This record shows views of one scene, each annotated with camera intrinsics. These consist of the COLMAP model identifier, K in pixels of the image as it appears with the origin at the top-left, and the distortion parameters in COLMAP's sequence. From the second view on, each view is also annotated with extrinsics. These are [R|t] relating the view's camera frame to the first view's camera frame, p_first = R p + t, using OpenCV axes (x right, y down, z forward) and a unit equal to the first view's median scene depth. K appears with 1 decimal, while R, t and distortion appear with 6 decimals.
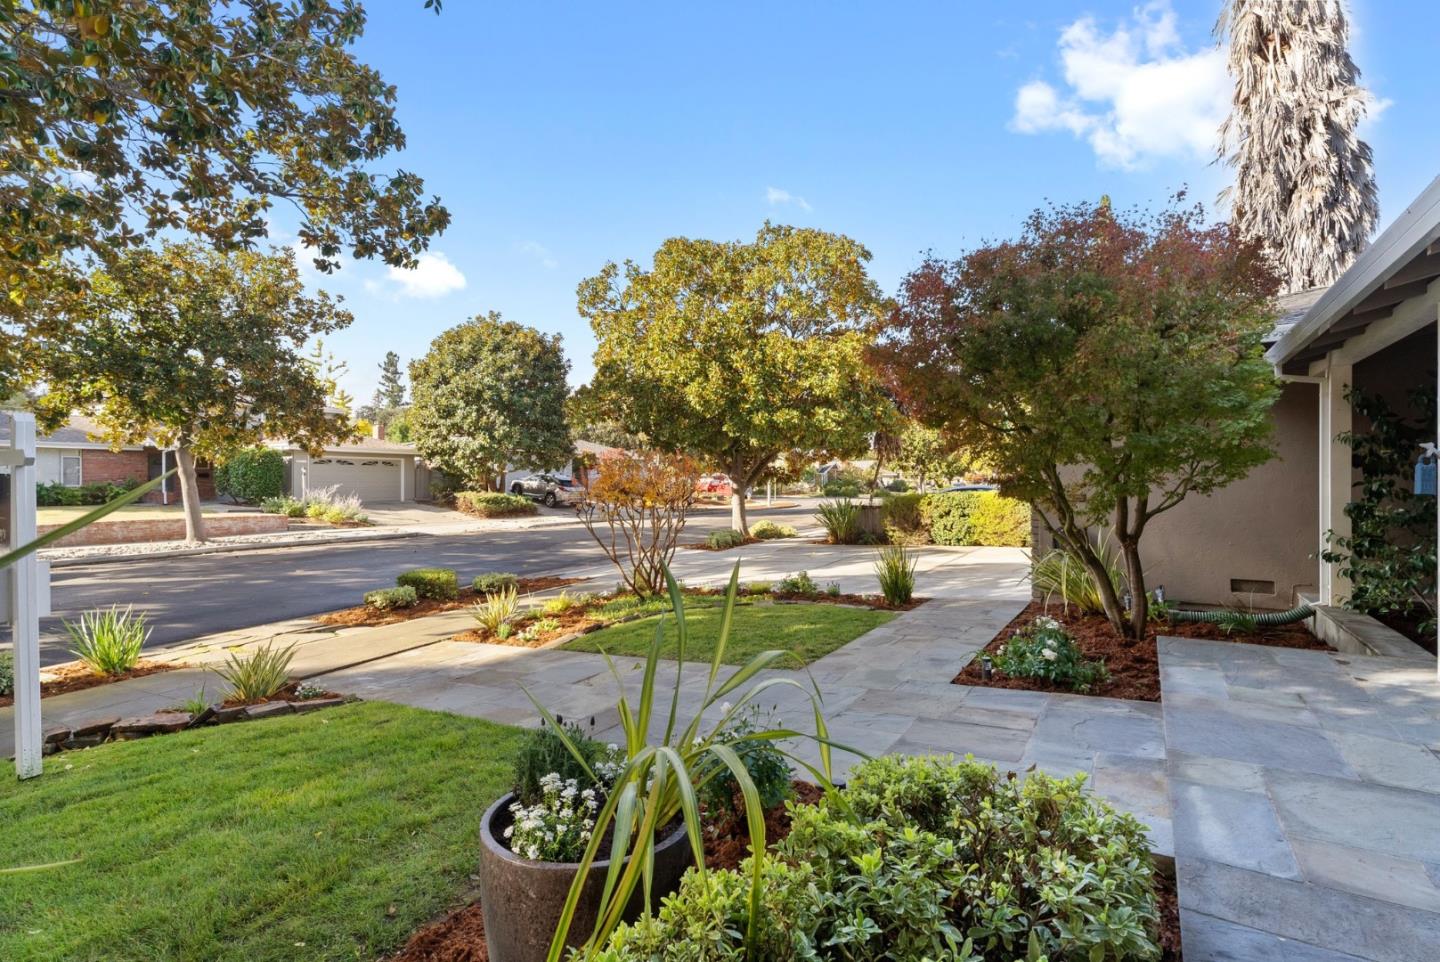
lens RADIAL K [[639.2, 0, 722.0], [0, 639.2, 485.8], [0, 0, 1]] dist [0.001004, -0.001548]
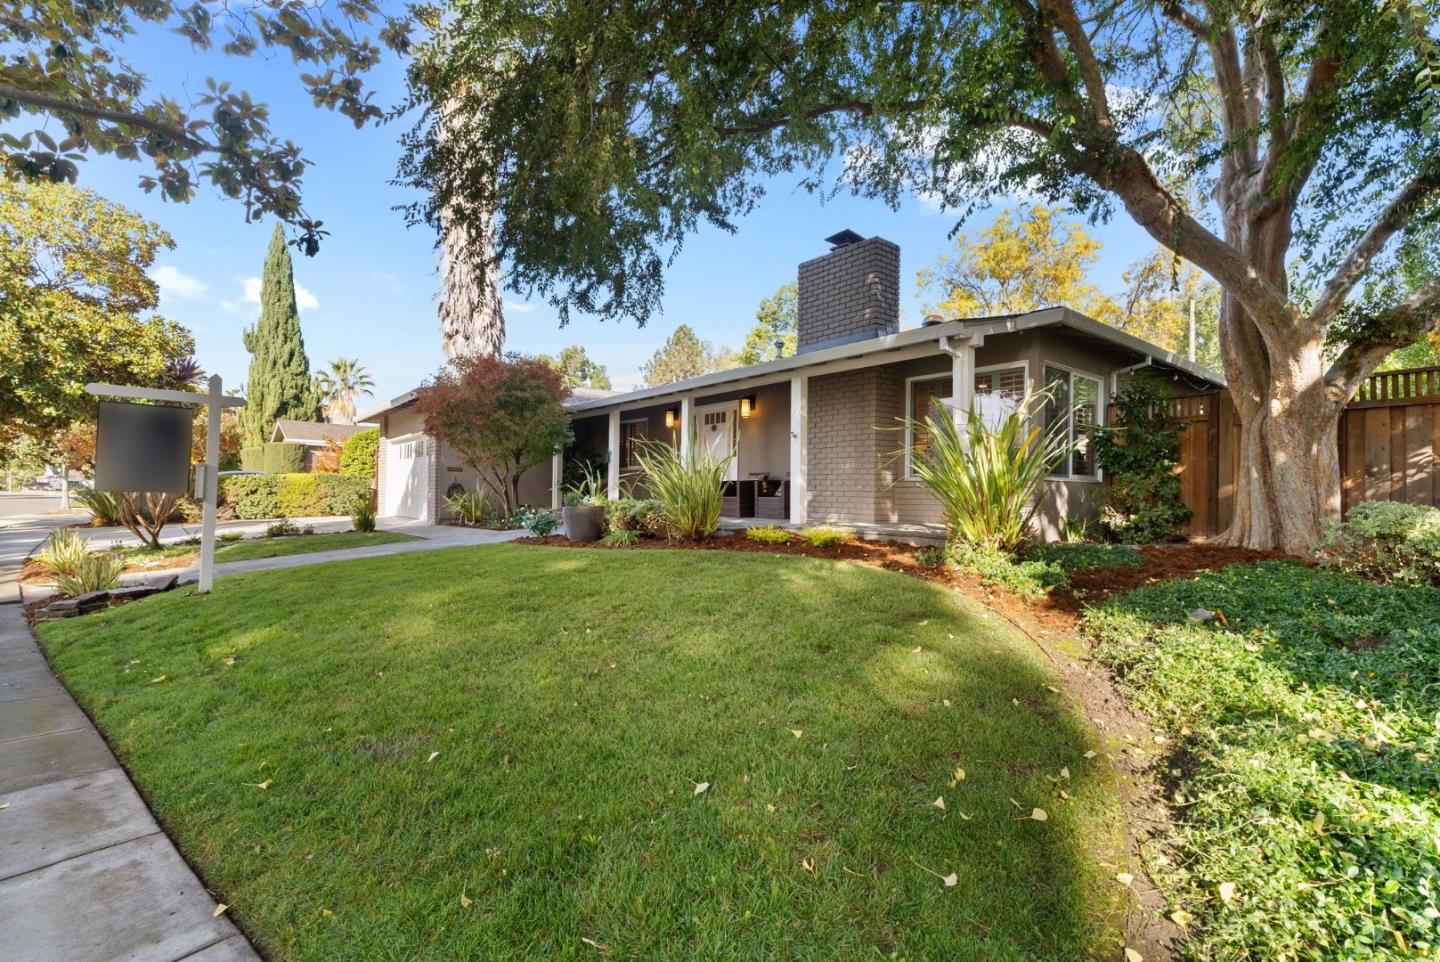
lens RADIAL K [[639.2, 0, 721.4], [0, 639.2, 487.7], [0, 0, 1]] dist [0.001004, -0.001548]
pose [[0.308772, 0.013303, 0.951043, -0.500343], [-0.010559, 0.999889, -0.010558, 0.038806], [-0.951078, -0.006782, 0.308878, -0.180577]]
